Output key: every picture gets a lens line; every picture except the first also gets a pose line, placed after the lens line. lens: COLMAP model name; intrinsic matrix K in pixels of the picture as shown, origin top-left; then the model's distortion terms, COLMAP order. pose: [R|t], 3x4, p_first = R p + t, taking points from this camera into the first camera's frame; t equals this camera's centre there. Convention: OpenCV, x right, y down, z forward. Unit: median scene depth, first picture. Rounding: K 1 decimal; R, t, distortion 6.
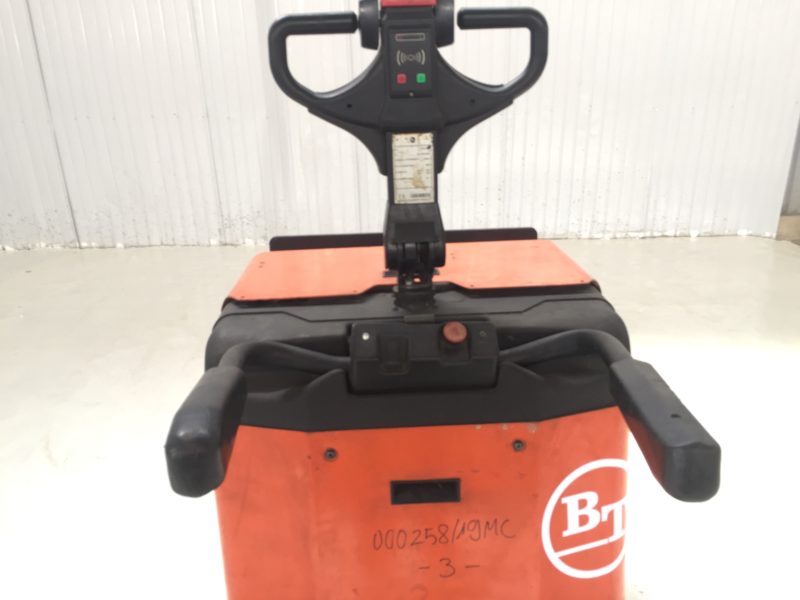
lens RADIAL K [[686.9, 0, 400.0], [0, 686.9, 300.0], [0, 0, 1]] dist [0.090616, -0.005060]
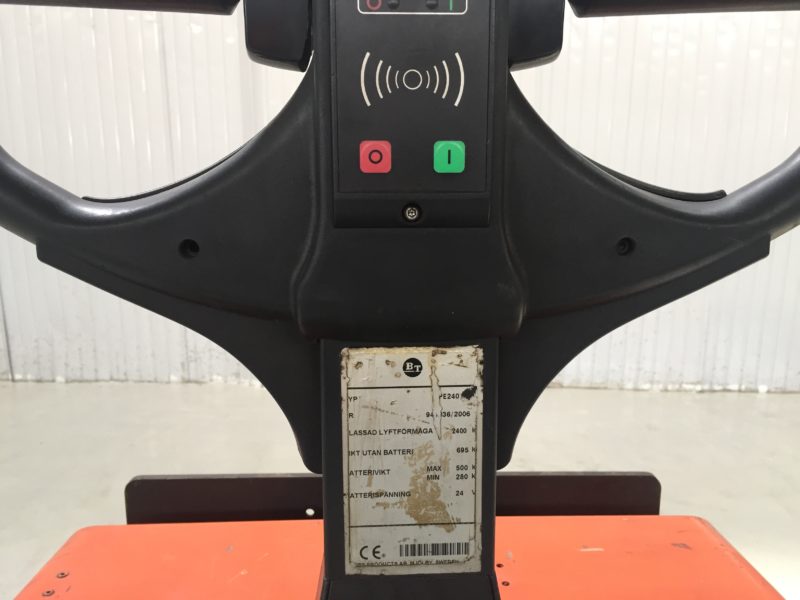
lens RADIAL K [[686.9, 0, 400.0], [0, 686.9, 300.0], [0, 0, 1]] dist [0.090616, -0.005060]
pose [[0.999399, 0.032860, -0.011001, 0.003786], [-0.034200, 0.986453, -0.160441, -0.052329], [0.005580, 0.160721, 0.986984, 0.175325]]
